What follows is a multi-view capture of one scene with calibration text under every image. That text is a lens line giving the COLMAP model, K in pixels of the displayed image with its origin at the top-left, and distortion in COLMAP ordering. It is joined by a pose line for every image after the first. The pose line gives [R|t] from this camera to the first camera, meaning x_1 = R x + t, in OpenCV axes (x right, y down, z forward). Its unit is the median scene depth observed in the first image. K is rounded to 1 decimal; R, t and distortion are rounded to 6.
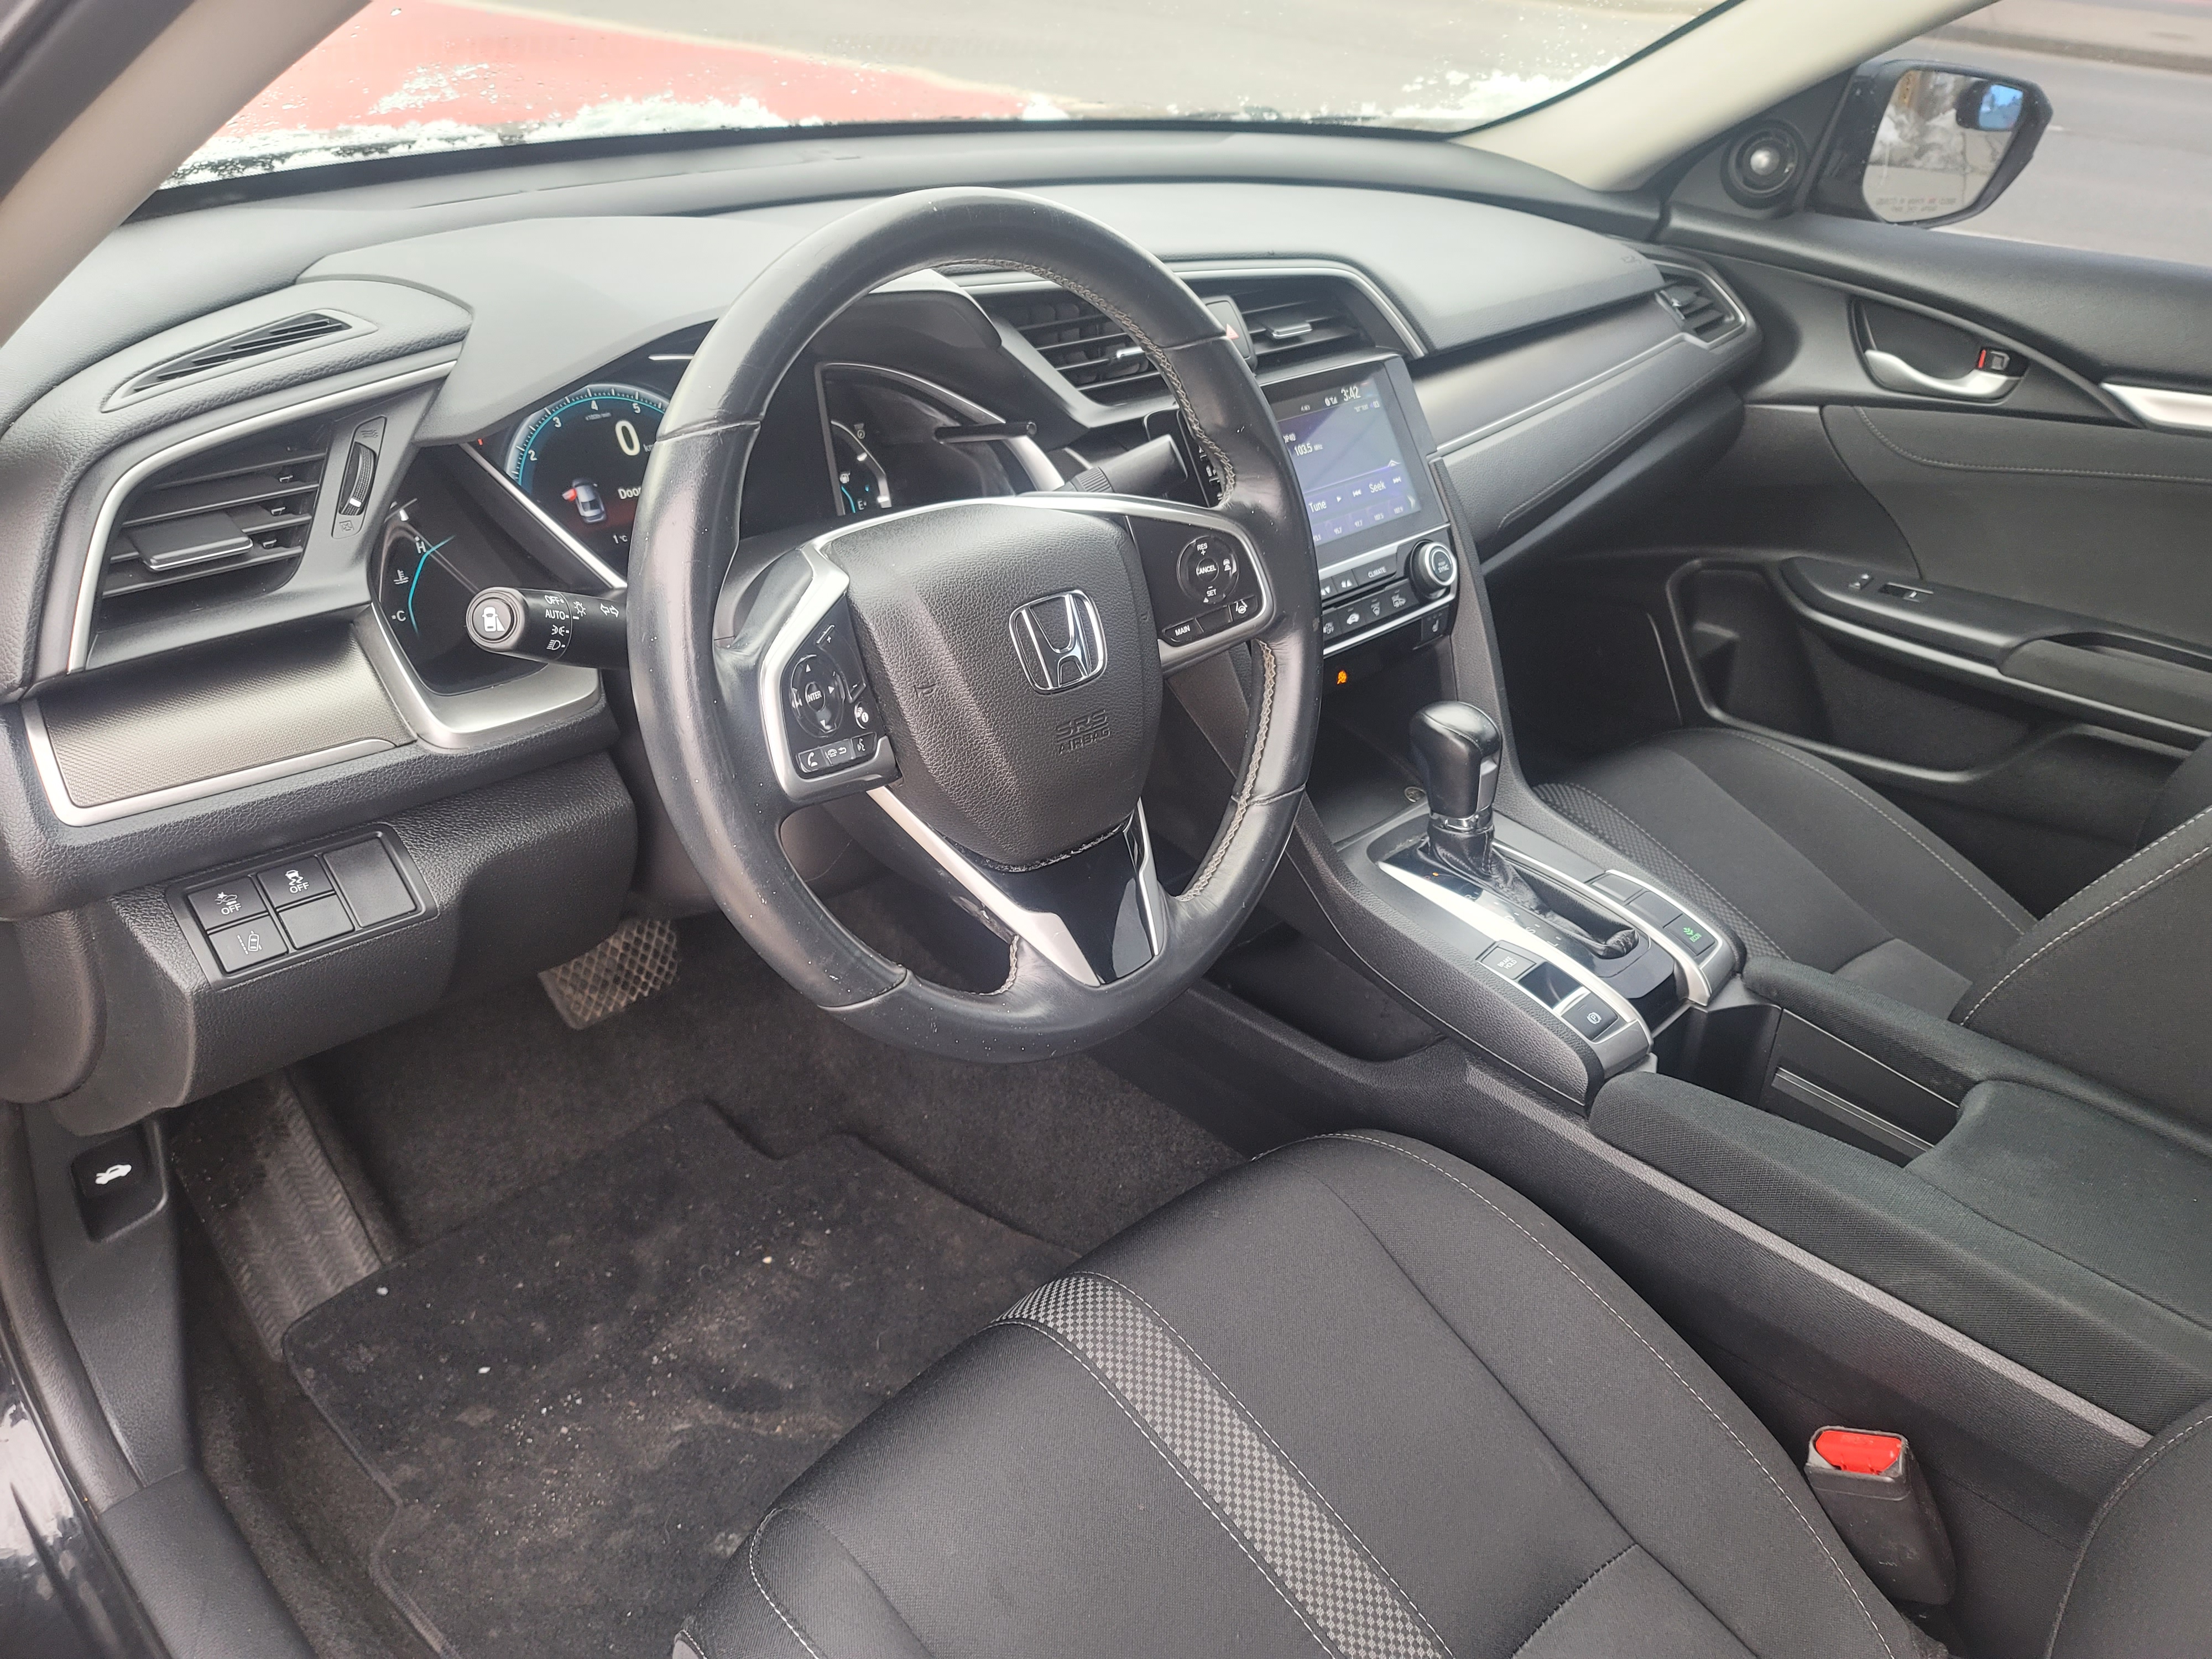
lens RADIAL K [[1630.6, 0, 1107.5], [0, 1630.6, 778.3], [0, 0, 1]] dist [0.089990, -0.084706]
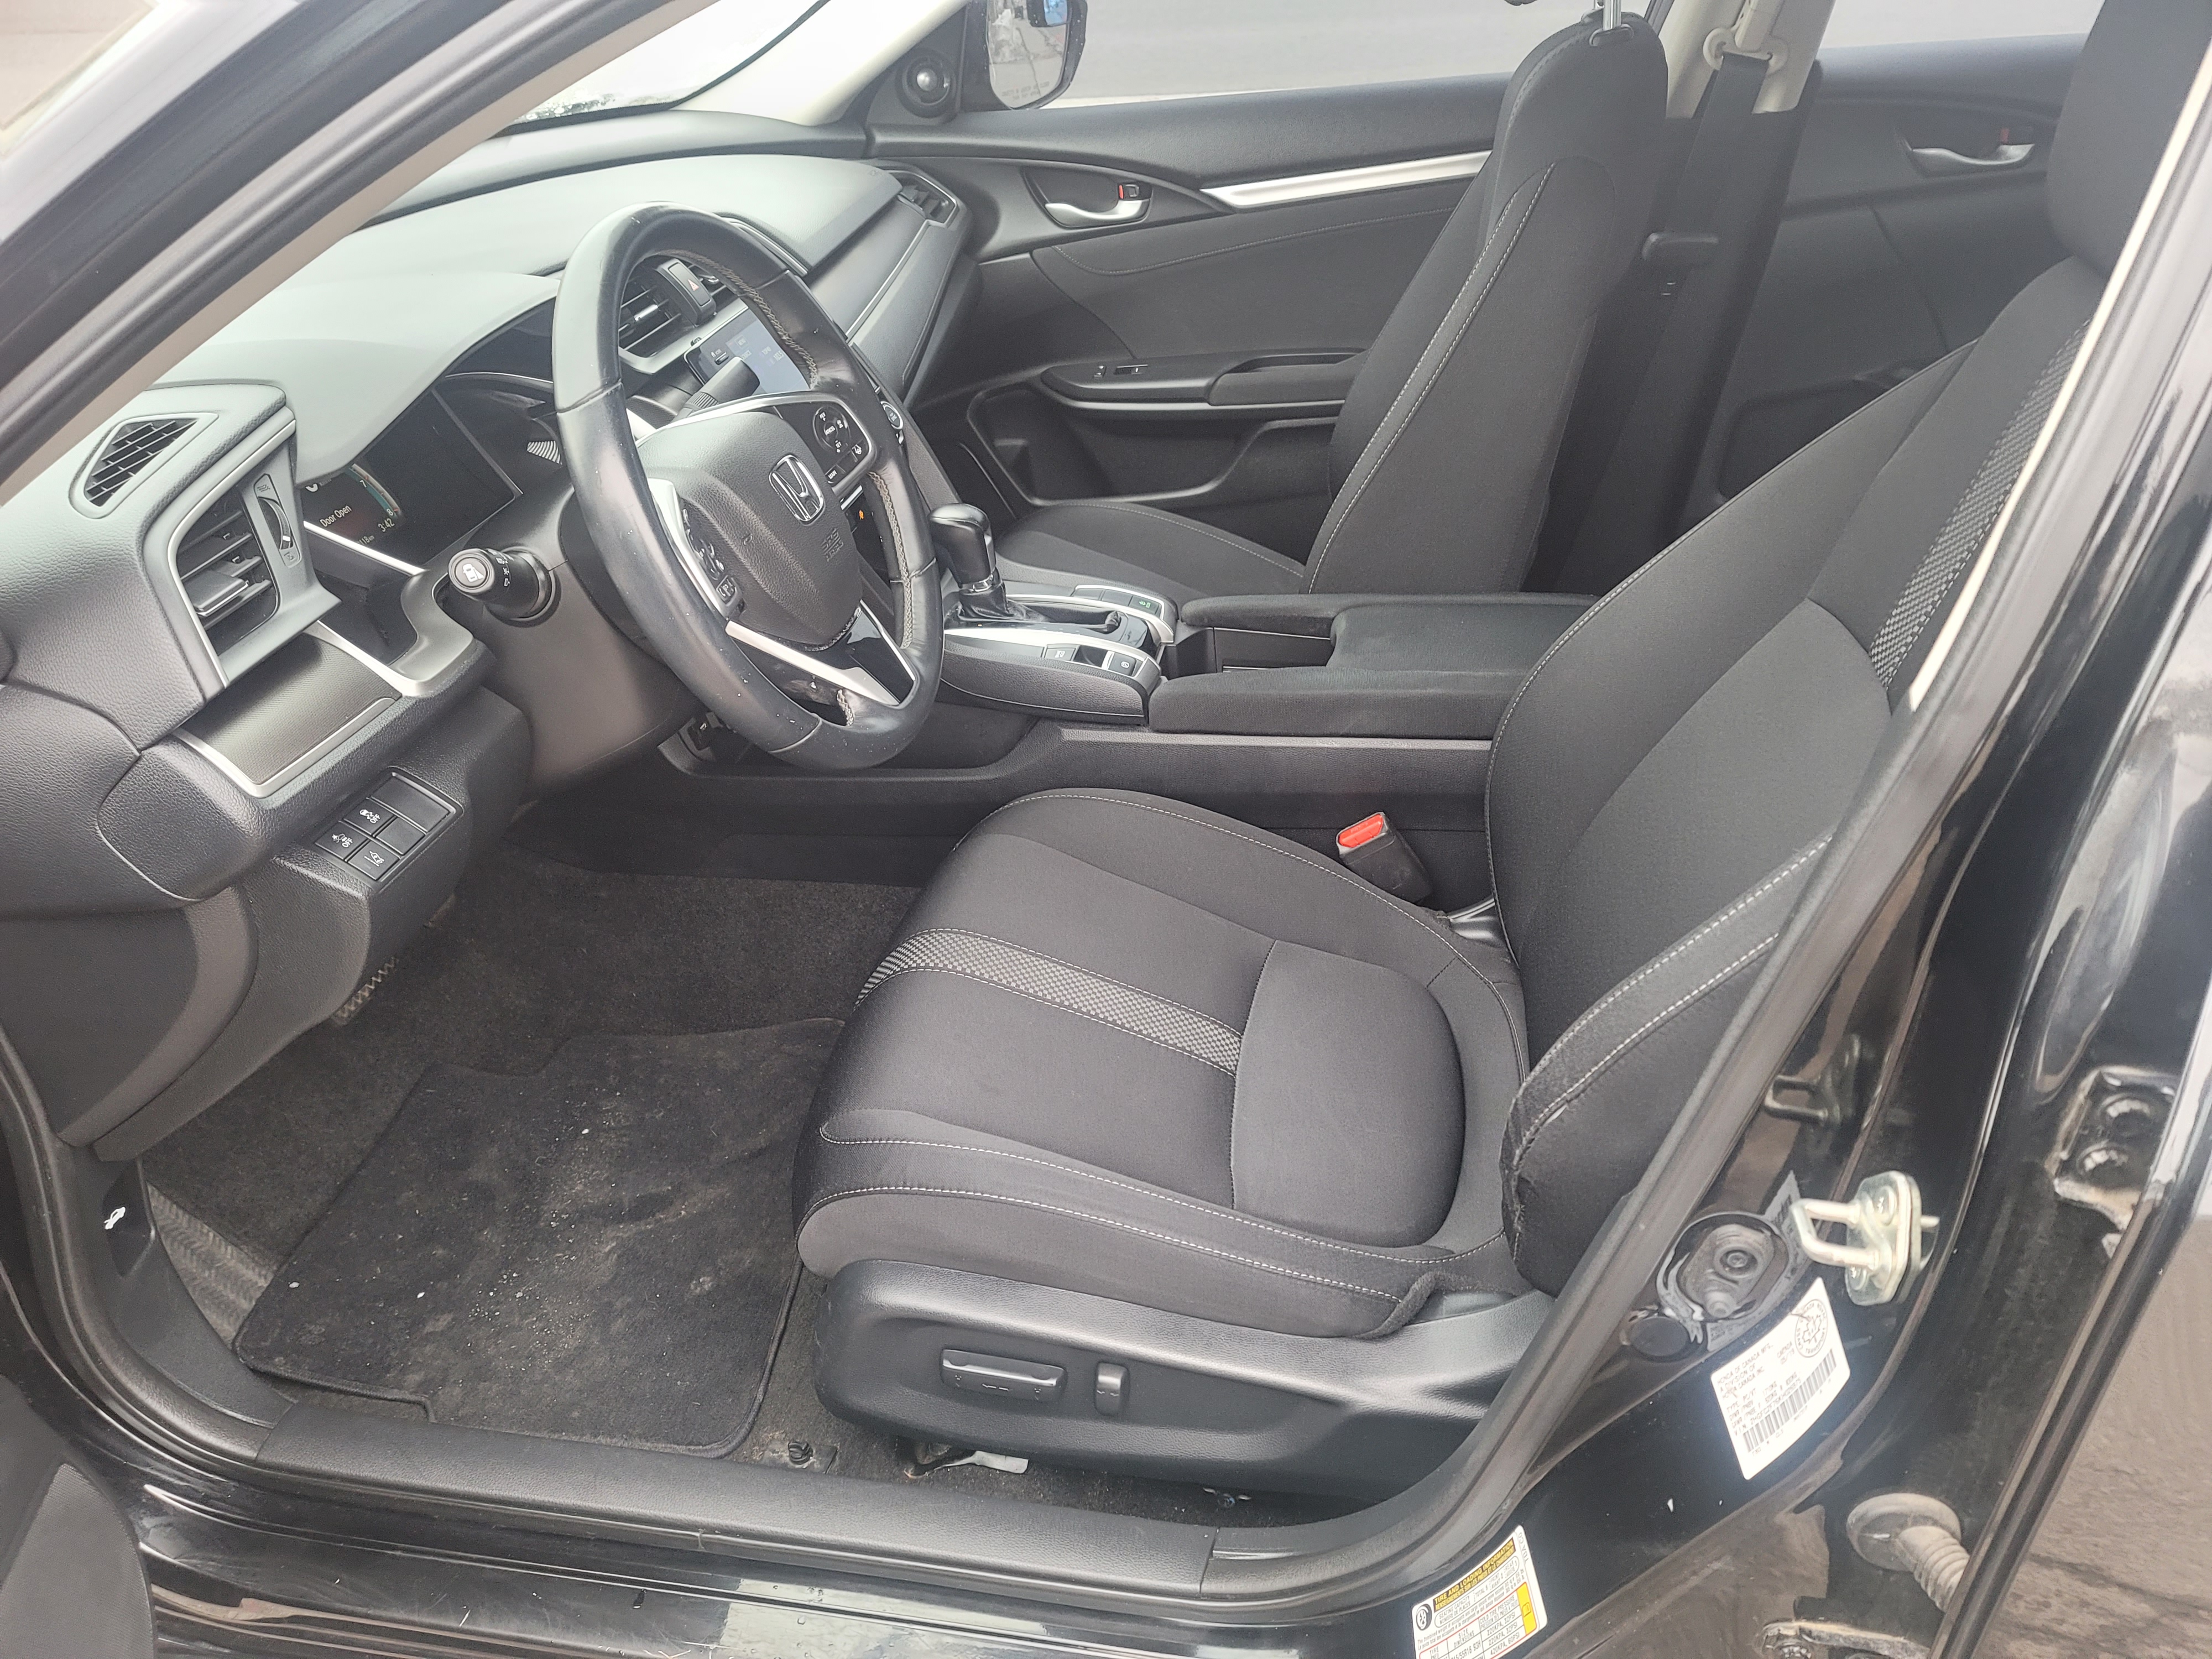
lens RADIAL K [[1630.6, 0, 1107.5], [0, 1630.6, 778.3], [0, 0, 1]] dist [0.089990, -0.084706]
pose [[0.828468, -0.369850, 0.420537, -0.326694], [0.356045, 0.927458, 0.114253, 0.056326], [-0.432287, 0.055075, 0.900052, -0.280236]]
